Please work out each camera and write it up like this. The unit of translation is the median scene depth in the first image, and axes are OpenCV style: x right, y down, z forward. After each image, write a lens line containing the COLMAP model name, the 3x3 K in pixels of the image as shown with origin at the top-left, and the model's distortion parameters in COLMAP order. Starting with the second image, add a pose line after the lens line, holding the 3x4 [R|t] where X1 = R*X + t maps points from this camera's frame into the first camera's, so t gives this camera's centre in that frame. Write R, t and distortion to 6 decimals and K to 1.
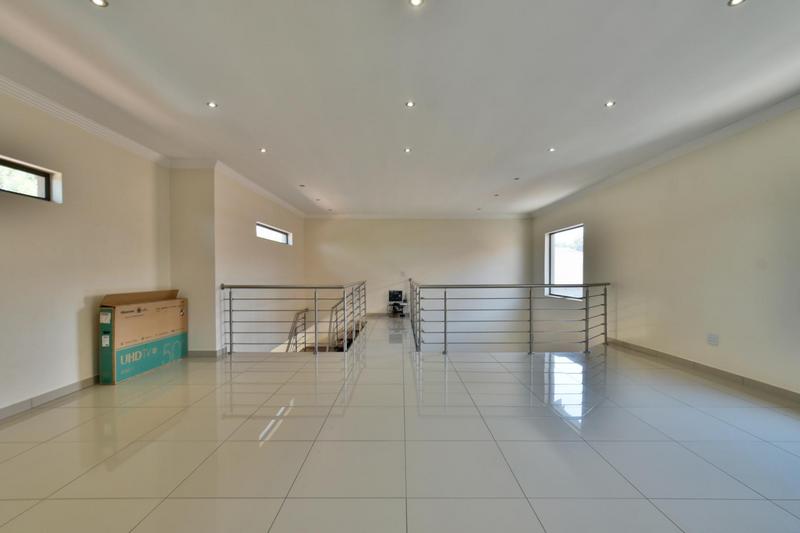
lens RADIAL K [[360.6, 0, 400.0], [0, 360.6, 266.5], [0, 0, 1]] dist [0.002647, 0.000288]
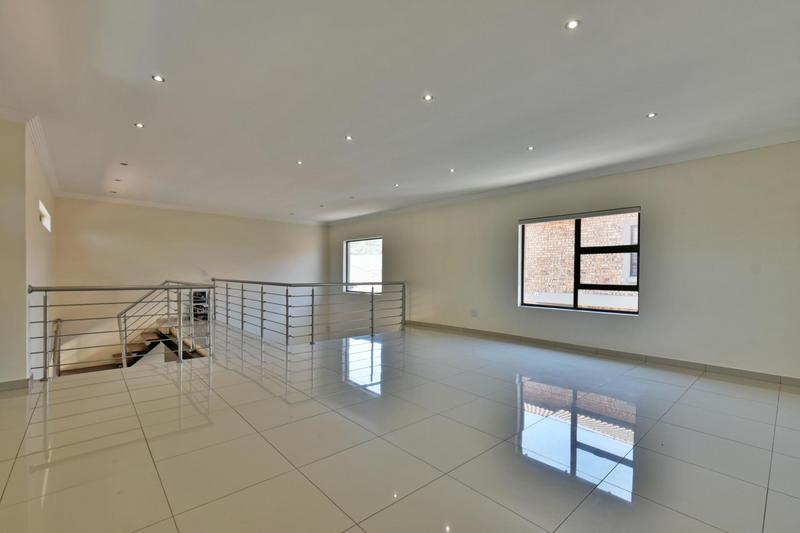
lens RADIAL K [[350.8, 0, 400.5], [0, 350.8, 276.1], [0, 0, 1]] dist [0.001699, 0.000848]
pose [[0.734728, 0.004529, 0.678347, -0.263320], [-0.023090, 0.999565, 0.018335, 0.000079], [-0.677969, -0.029134, 0.734513, -0.001566]]
